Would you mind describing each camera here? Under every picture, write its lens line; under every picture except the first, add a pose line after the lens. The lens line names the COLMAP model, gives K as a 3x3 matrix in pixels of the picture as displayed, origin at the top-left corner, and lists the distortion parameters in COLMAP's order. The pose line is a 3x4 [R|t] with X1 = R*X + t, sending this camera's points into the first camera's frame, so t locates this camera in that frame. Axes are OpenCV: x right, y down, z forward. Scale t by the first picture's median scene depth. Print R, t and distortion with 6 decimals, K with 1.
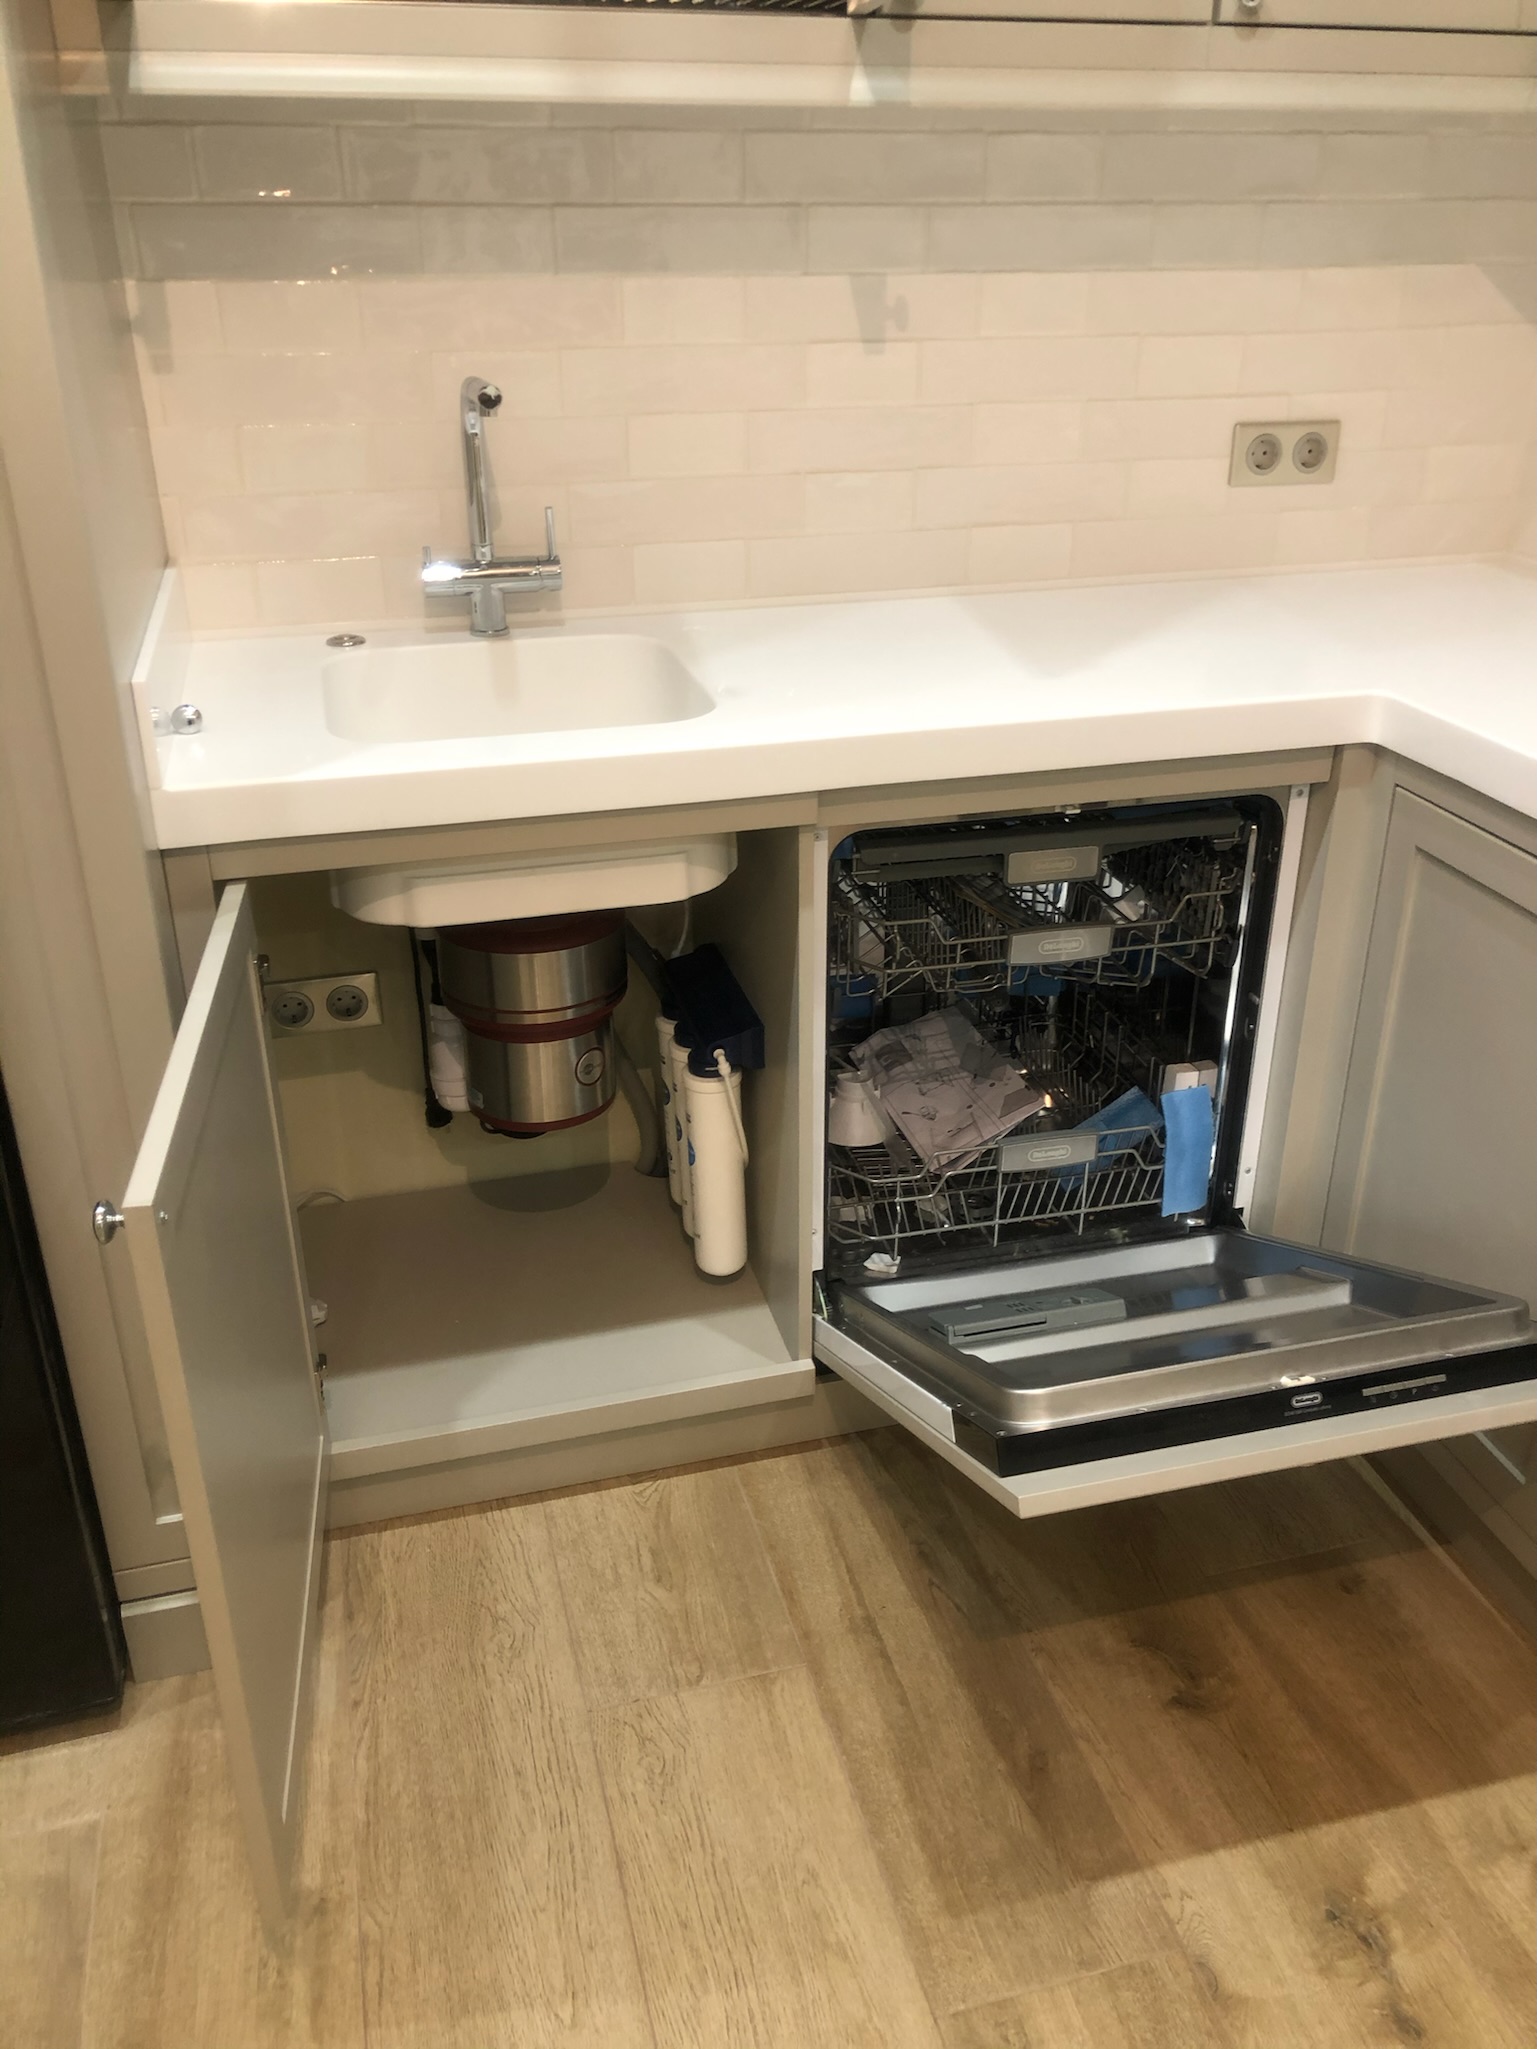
lens RADIAL K [[1670.7, 0, 778.7], [0, 1670.7, 995.2], [0, 0, 1]] dist [0.010841, -0.005602]
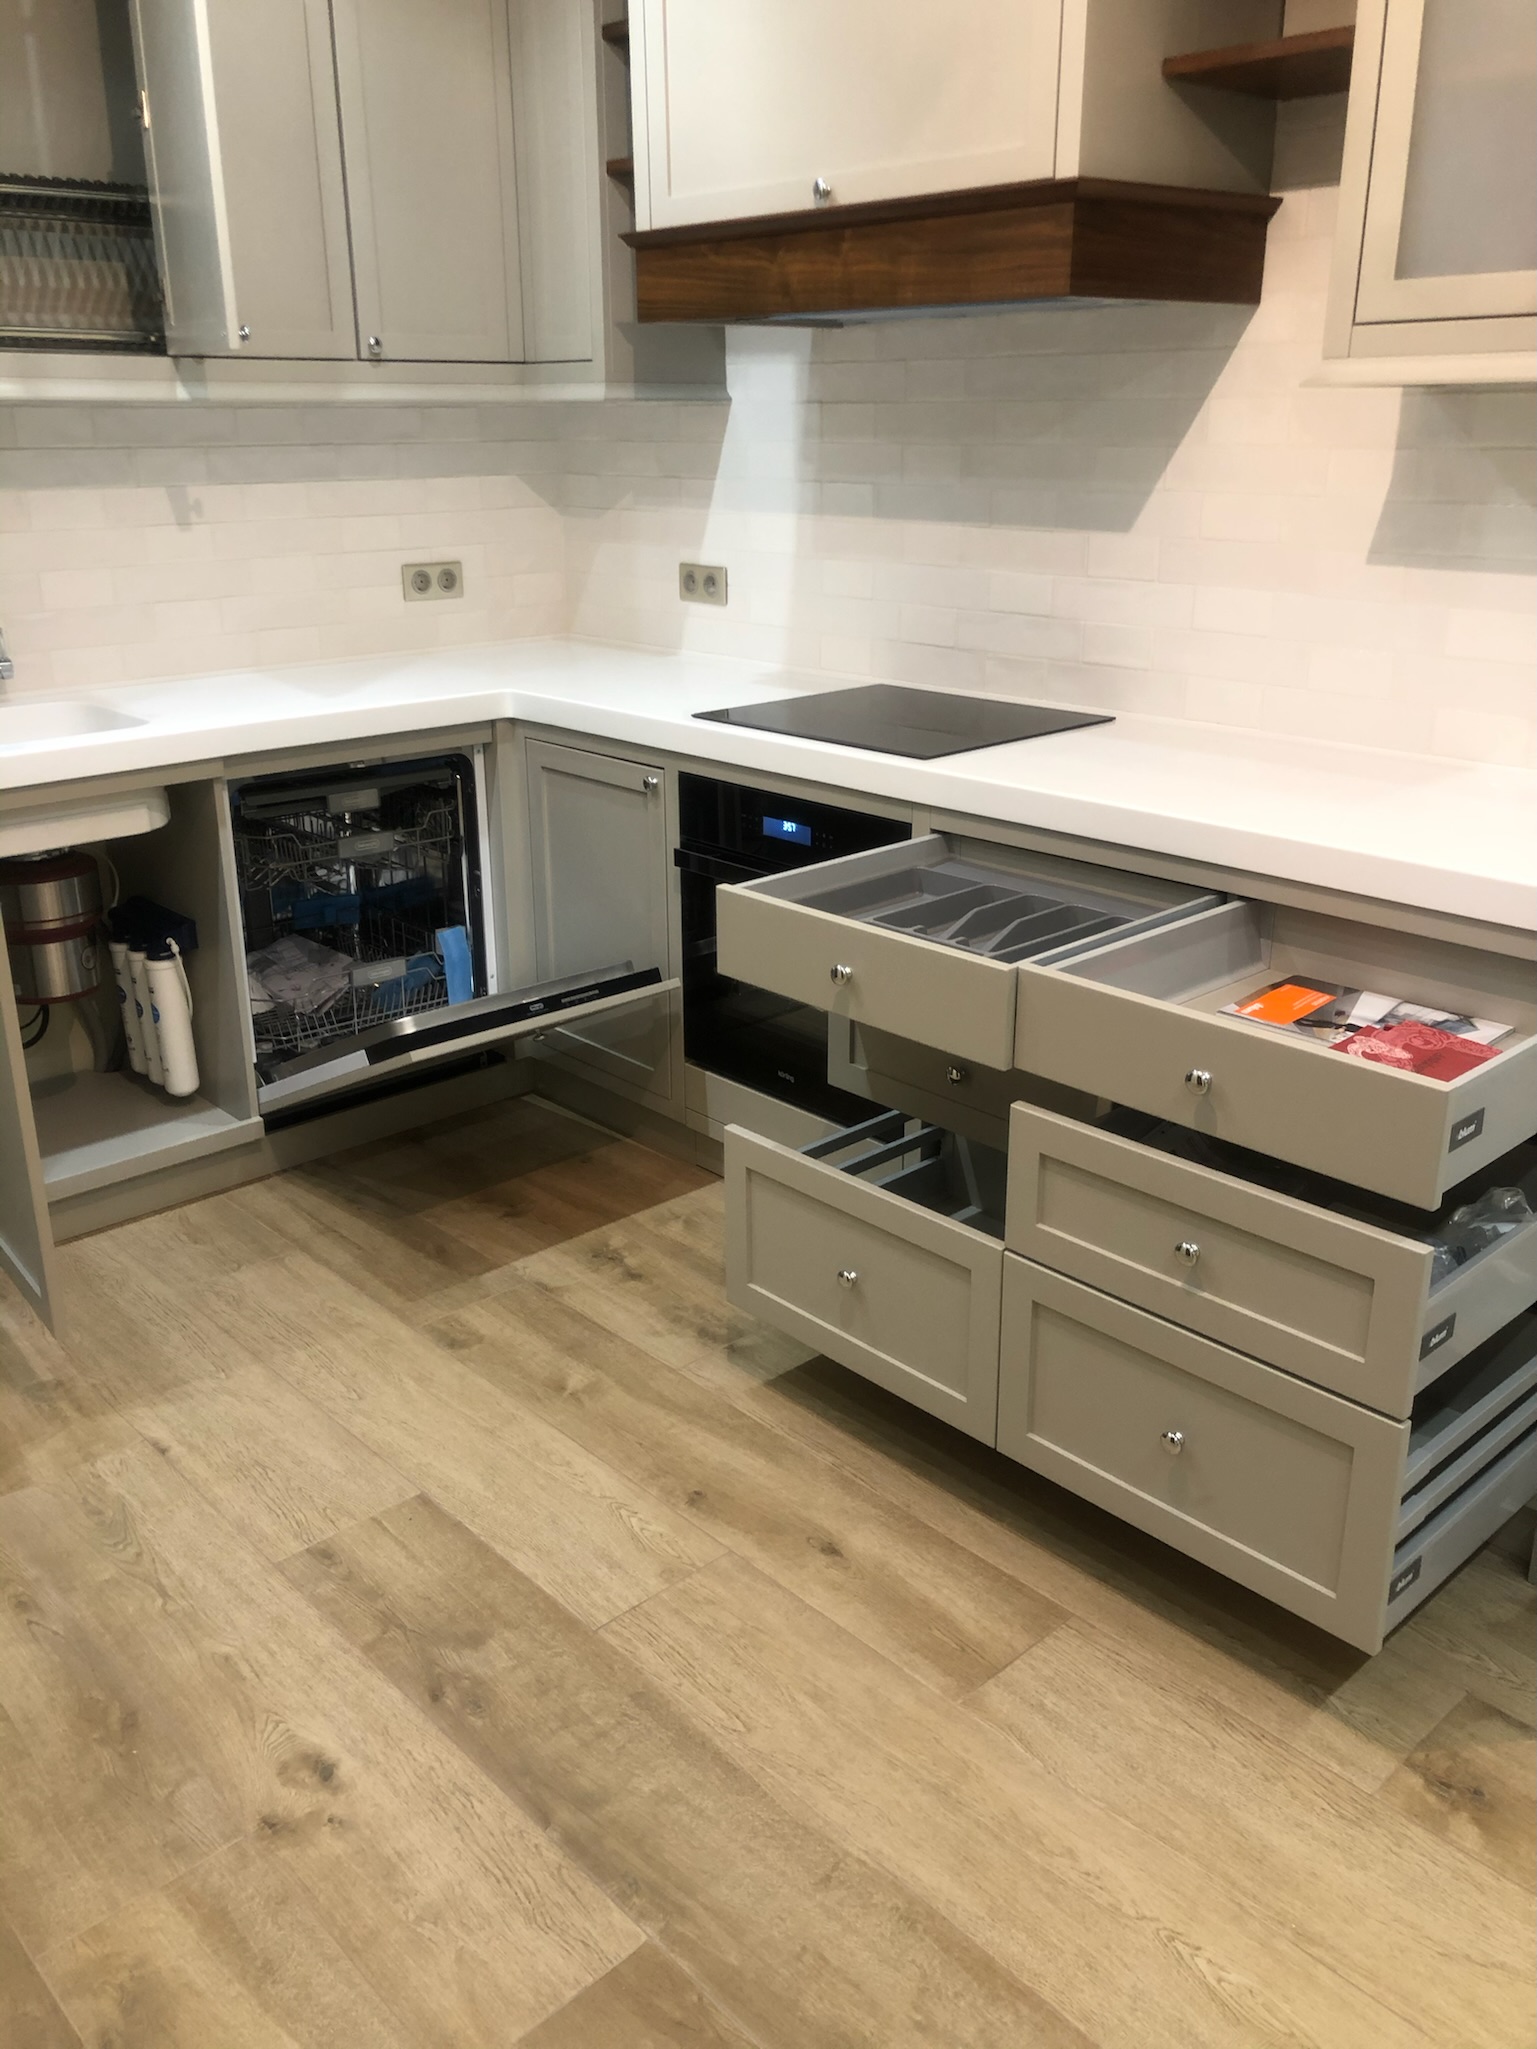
lens RADIAL K [[1674.4, 0, 760.6], [0, 1674.4, 980.8], [0, 0, 1]] dist [0.019953, -0.011446]
pose [[0.886046, -0.150780, 0.438393, -0.275305], [0.200459, 0.977267, -0.069034, 0.334265], [-0.418018, 0.149047, 0.896128, -0.789994]]
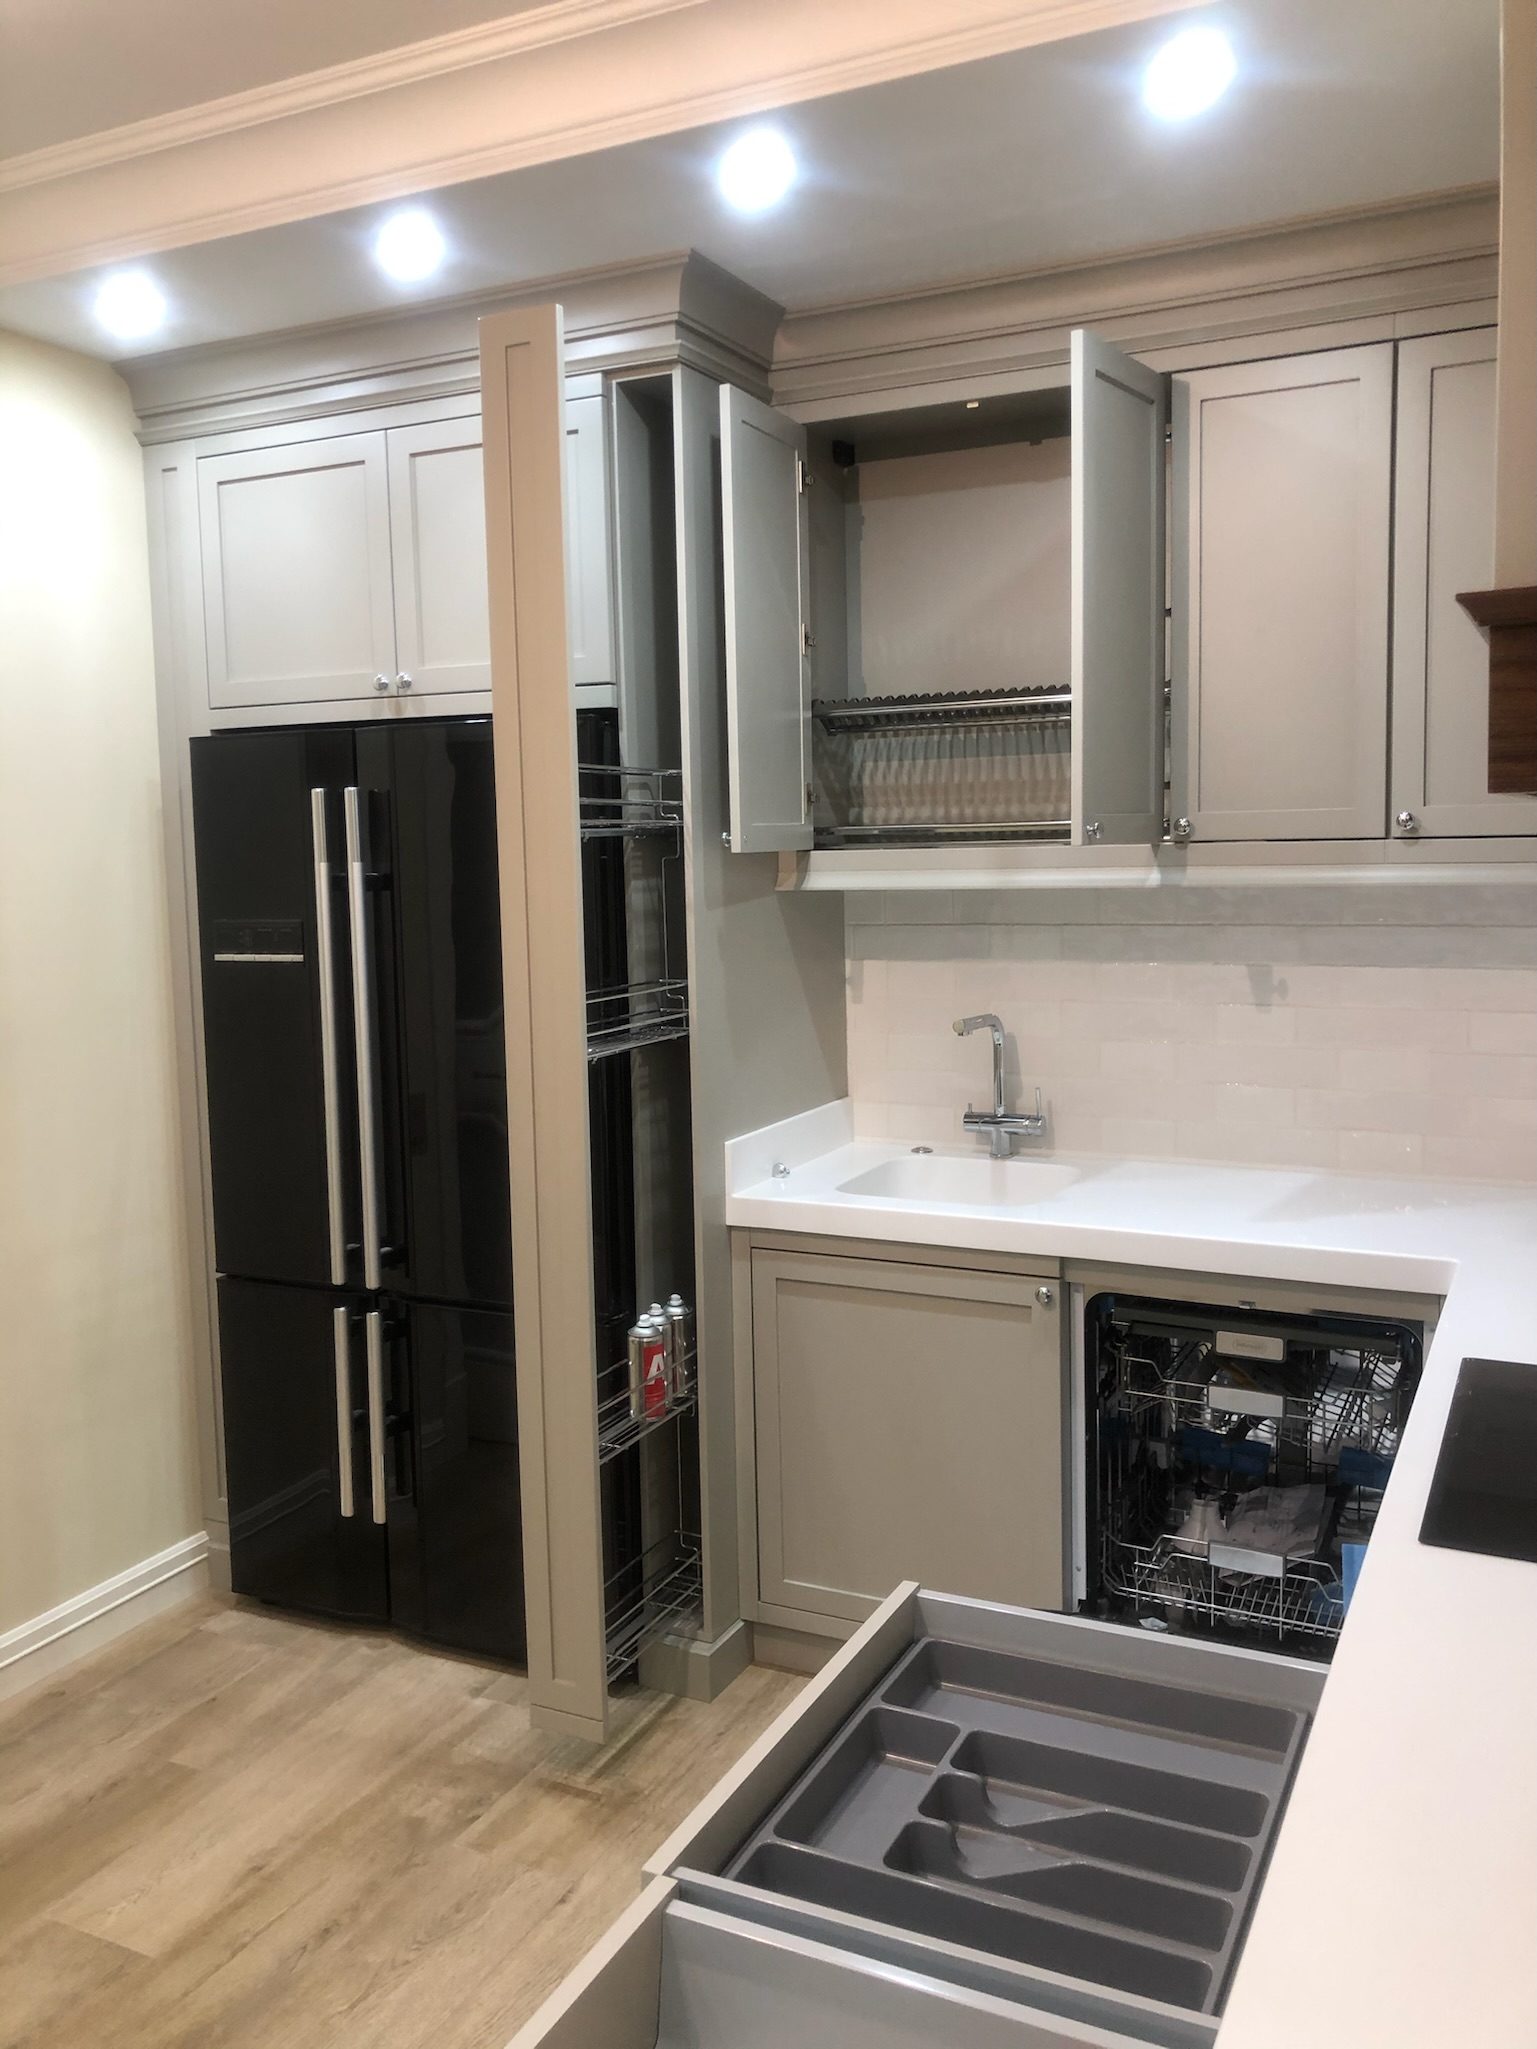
lens RADIAL K [[1686.2, 0, 760.7], [0, 1686.2, 1001.6], [0, 0, 1]] dist [0.028470, -0.019422]
pose [[0.749775, 0.051992, -0.659647, 0.847726], [-0.261952, 0.938785, -0.223749, 0.088849], [0.607633, 0.340557, 0.717498, -0.462729]]
